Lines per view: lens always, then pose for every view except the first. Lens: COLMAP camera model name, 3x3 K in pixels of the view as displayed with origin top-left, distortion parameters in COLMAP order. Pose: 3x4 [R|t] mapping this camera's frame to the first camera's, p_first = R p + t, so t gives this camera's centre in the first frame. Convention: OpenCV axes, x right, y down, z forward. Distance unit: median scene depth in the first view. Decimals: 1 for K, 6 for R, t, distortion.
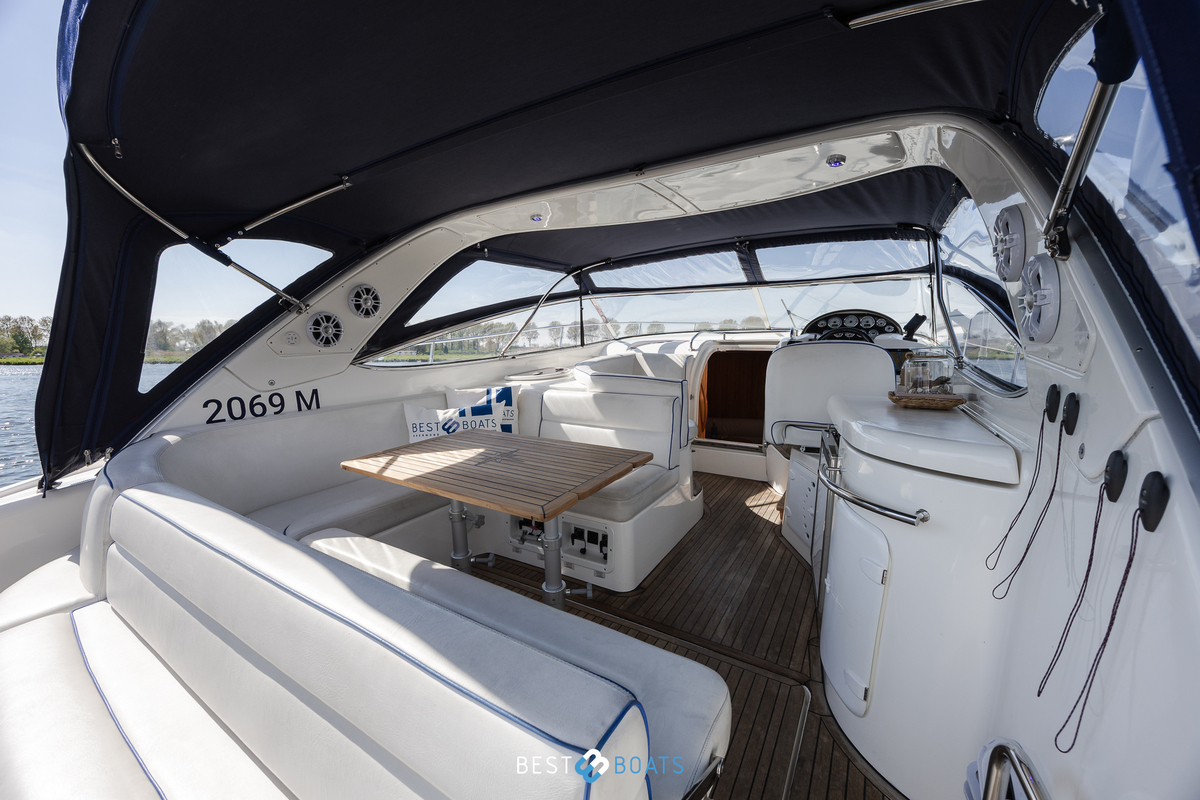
lens RADIAL K [[459.6, 0, 600.5], [0, 459.6, 405.4], [0, 0, 1]] dist [0.000393, -0.000251]
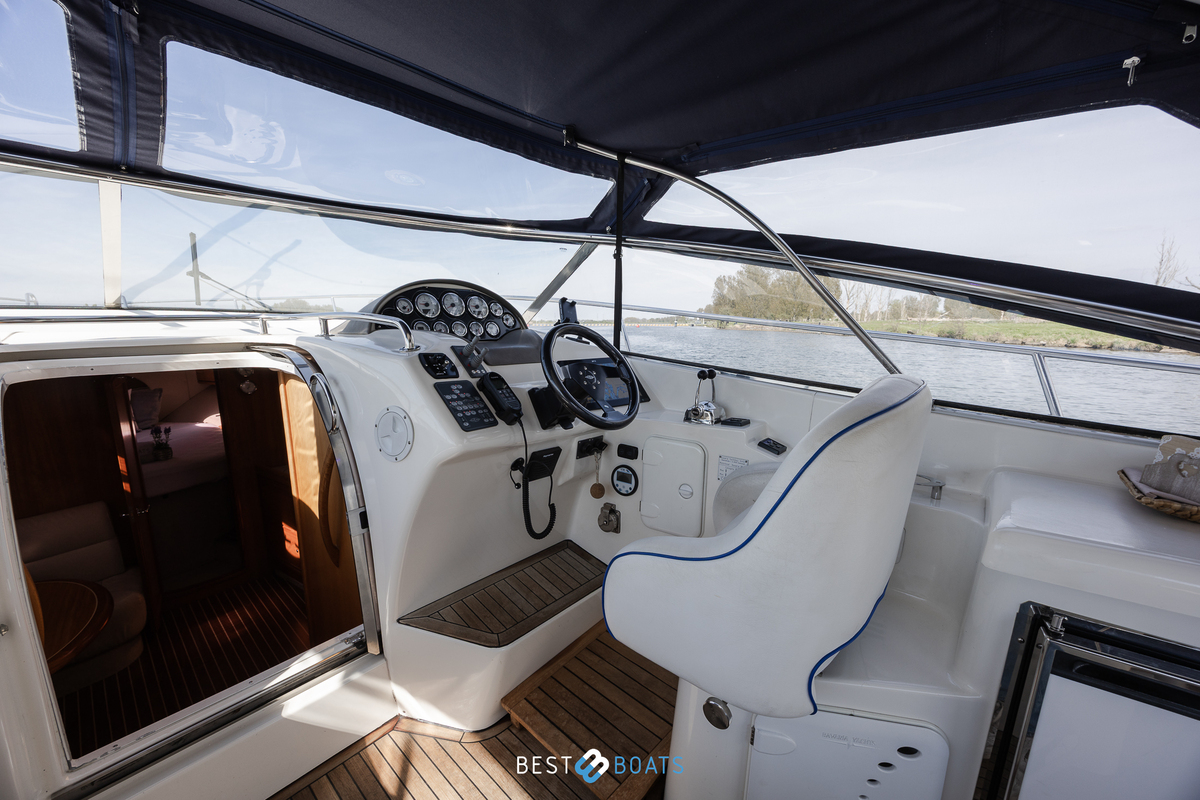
lens RADIAL K [[459.6, 0, 599.7], [0, 459.6, 405.2], [0, 0, 1]] dist [0.000393, -0.000251]
pose [[0.170595, -0.183075, 0.968184, 0.072106], [0.125522, 0.978620, 0.162932, -0.152581], [-0.977313, 0.093733, 0.189928, 0.846638]]
